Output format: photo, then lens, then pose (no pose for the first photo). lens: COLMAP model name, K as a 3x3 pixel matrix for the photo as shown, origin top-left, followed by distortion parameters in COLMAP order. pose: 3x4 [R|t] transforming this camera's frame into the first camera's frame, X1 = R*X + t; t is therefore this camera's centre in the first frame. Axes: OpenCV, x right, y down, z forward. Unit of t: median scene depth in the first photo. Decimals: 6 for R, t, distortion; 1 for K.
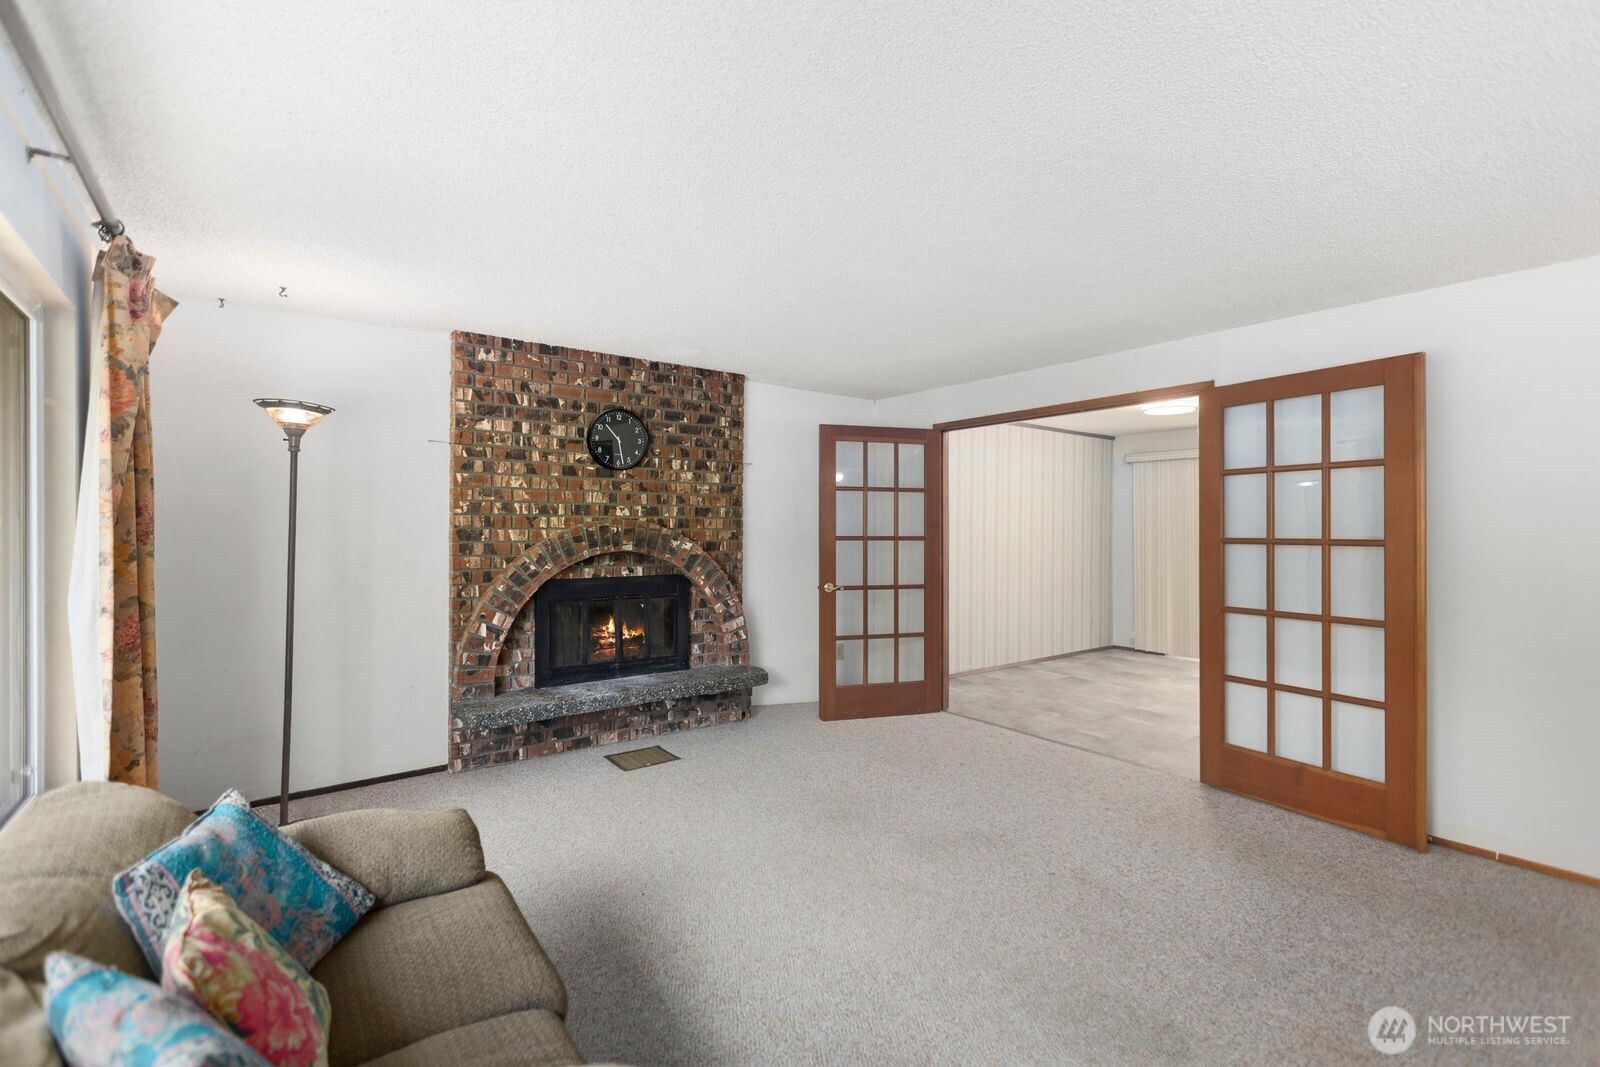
lens RADIAL K [[718.8, 0, 790.4], [0, 718.8, 534.4], [0, 0, 1]] dist [0.002310, -0.001387]
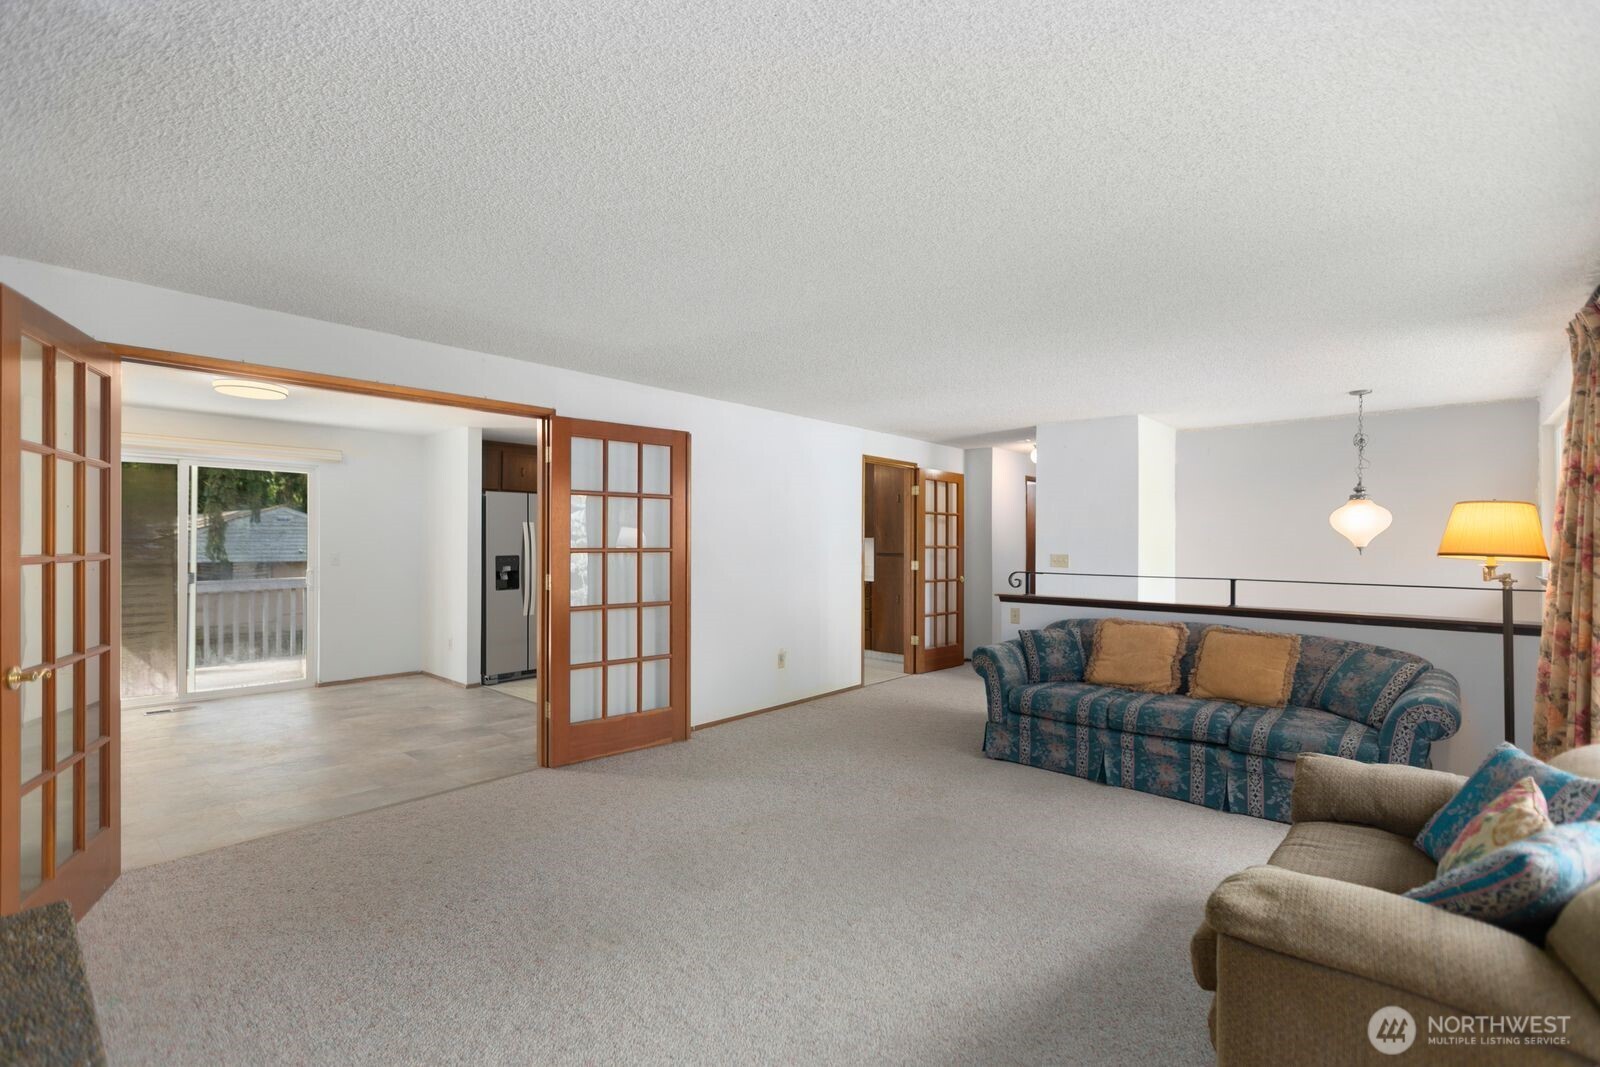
lens RADIAL K [[718.8, 0, 804.6], [0, 718.8, 532.7], [0, 0, 1]] dist [0.002310, -0.001387]
pose [[-0.200460, 0.005545, 0.979686, -0.535034], [0.000513, 0.999984, -0.005555, -0.011206], [-0.979702, -0.000611, -0.200460, 0.744731]]
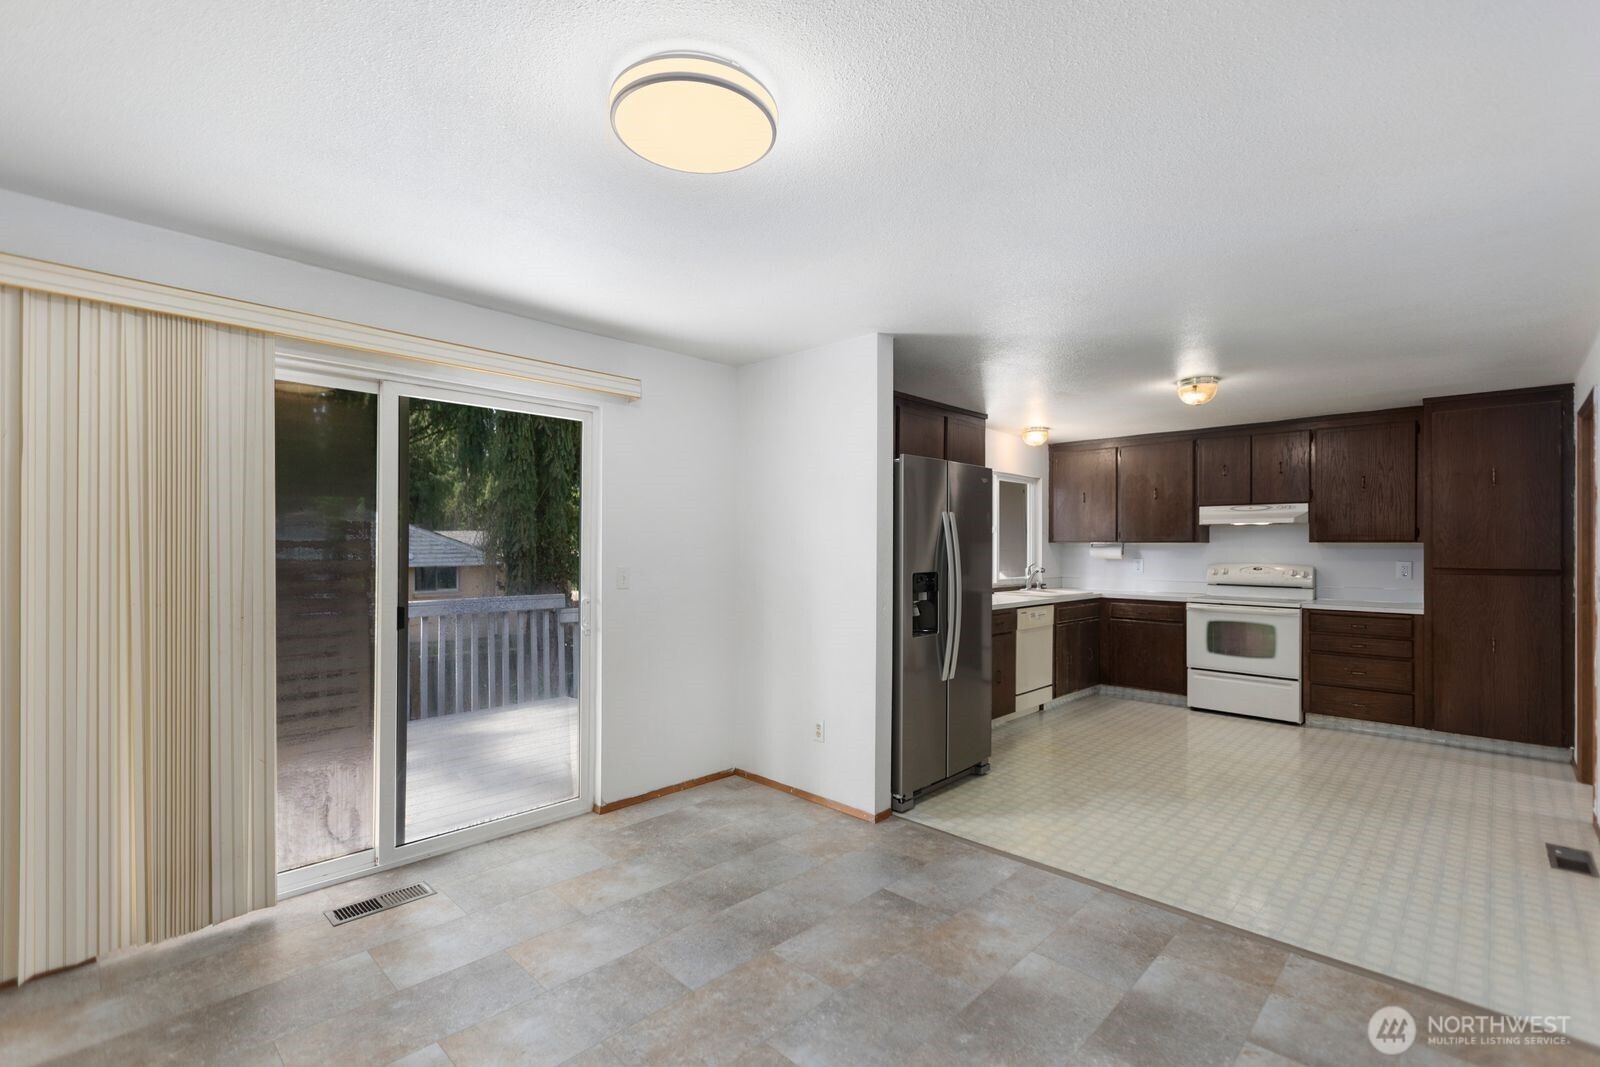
lens RADIAL K [[718.8, 0, 800.6], [0, 718.8, 543.4], [0, 0, 1]] dist [0.002310, -0.001387]
pose [[-0.158348, -0.003688, 0.987377, 0.314163], [-0.003689, 0.999988, 0.003143, -0.007592], [-0.987377, -0.003145, -0.158359, 1.353590]]
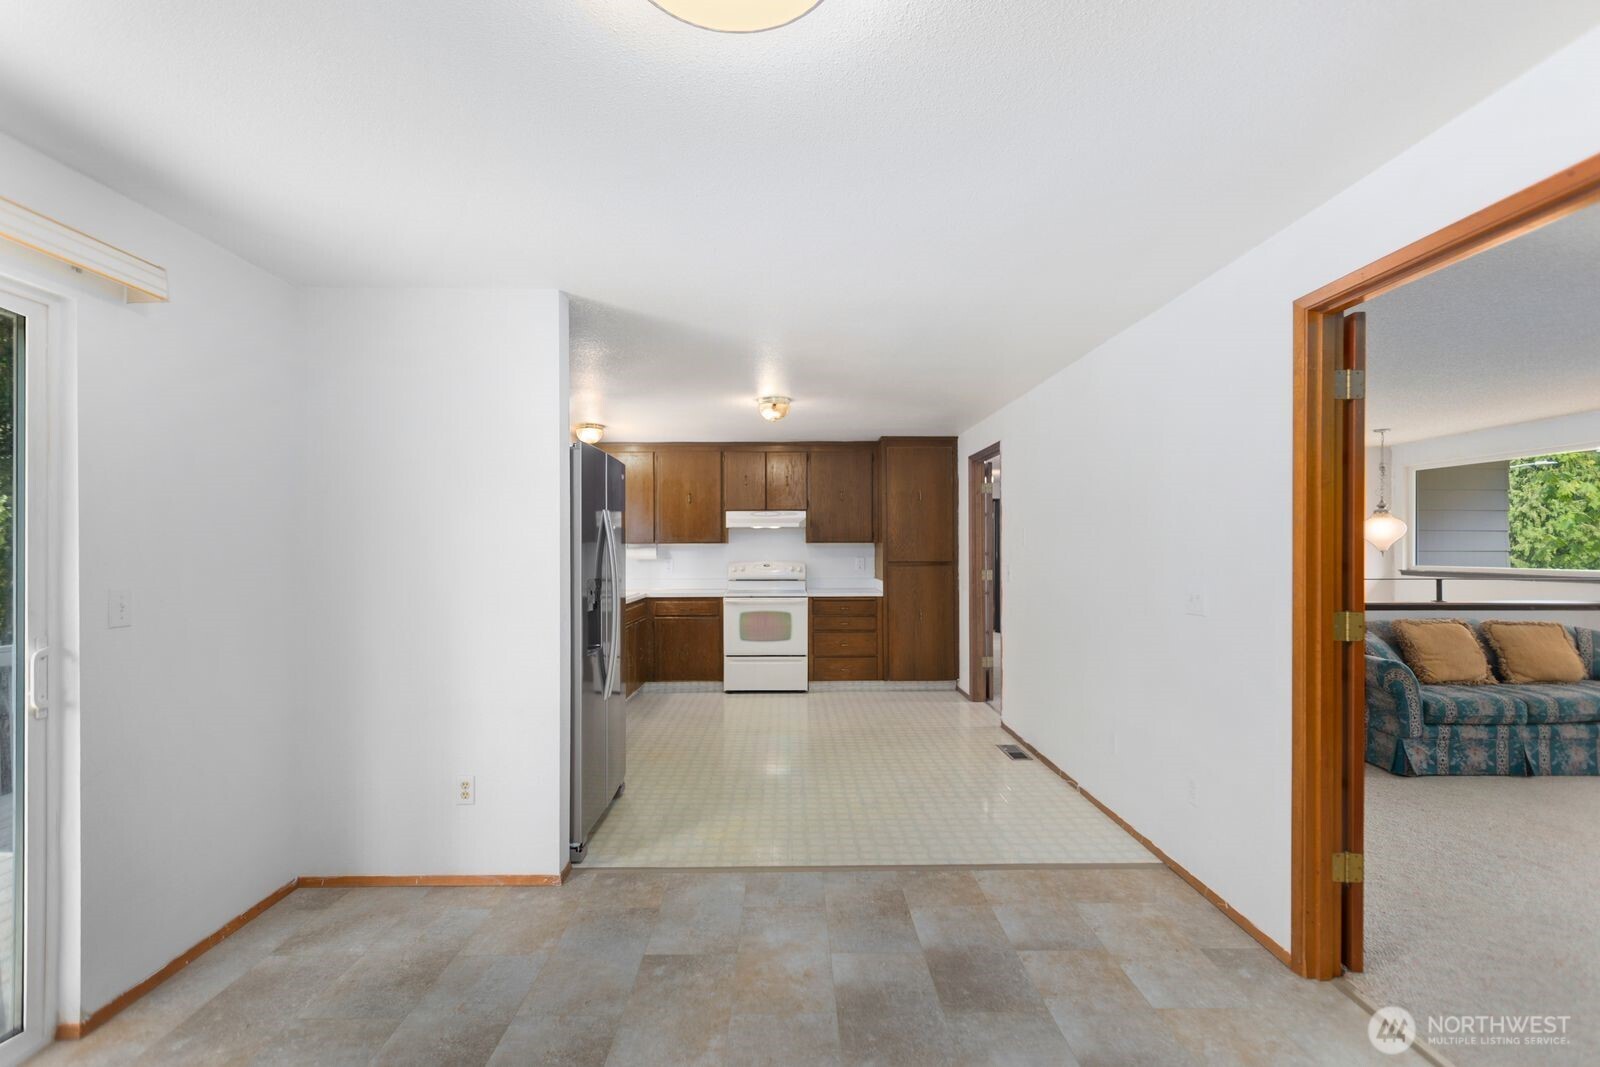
lens RADIAL K [[718.8, 0, 798.7], [0, 718.8, 549.3], [0, 0, 1]] dist [0.002310, -0.001387]
pose [[-0.810901, -0.005909, 0.585153, 0.531744], [-0.001423, 0.999966, 0.008126, -0.007810], [-0.585181, 0.005757, -0.810882, 1.552853]]
